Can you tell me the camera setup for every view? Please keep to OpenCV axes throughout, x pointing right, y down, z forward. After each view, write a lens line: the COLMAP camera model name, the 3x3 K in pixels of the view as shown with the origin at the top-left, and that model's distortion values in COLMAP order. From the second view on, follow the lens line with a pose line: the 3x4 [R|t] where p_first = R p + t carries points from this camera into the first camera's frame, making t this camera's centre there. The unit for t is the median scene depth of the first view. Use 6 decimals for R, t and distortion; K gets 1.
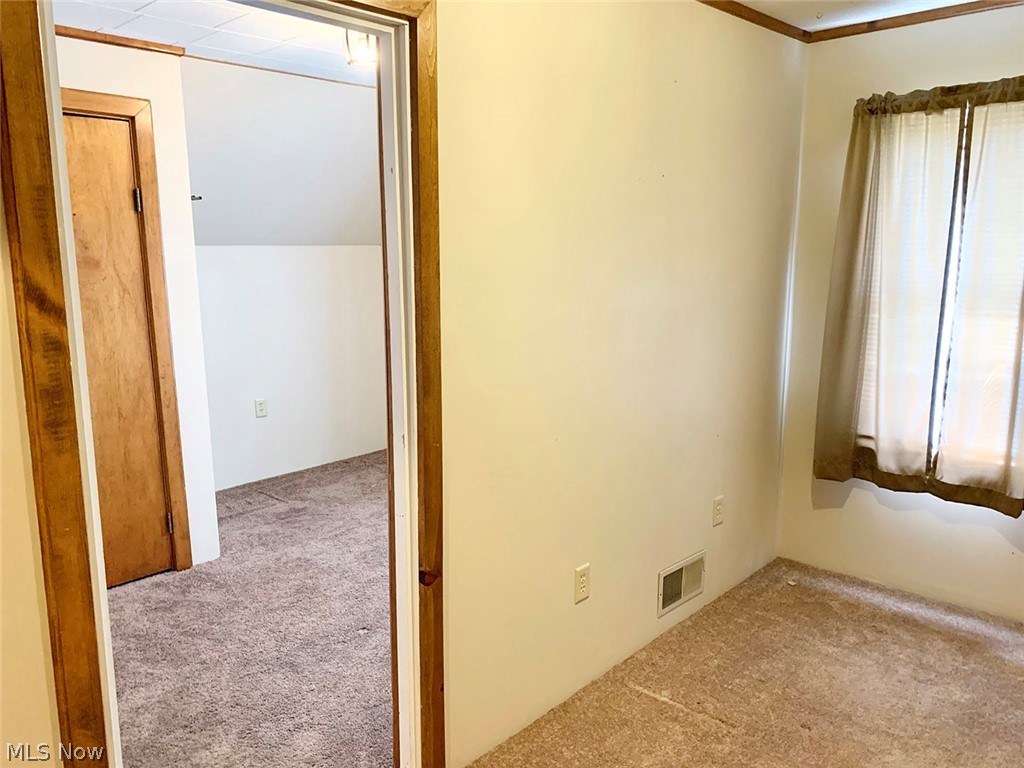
lens RADIAL K [[782.6, 0, 512.2], [0, 782.6, 381.4], [0, 0, 1]] dist [0.045761, -0.057870]
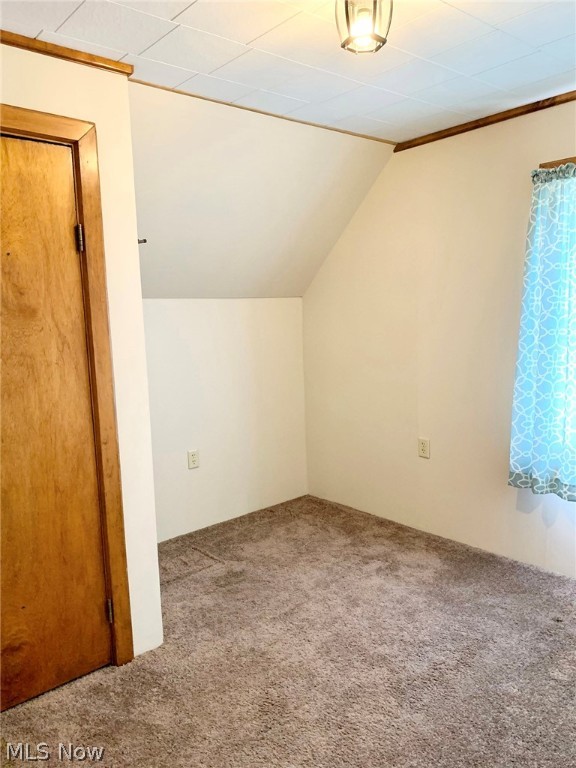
lens RADIAL K [[587.0, 0, 285.0], [0, 587.0, 383.8], [0, 0, 1]] dist [0.045761, -0.057870]
pose [[0.995103, -0.009027, -0.098426, -0.167647], [0.004342, 0.998852, -0.047703, -0.034642], [0.098744, 0.047042, 0.994000, 0.343328]]
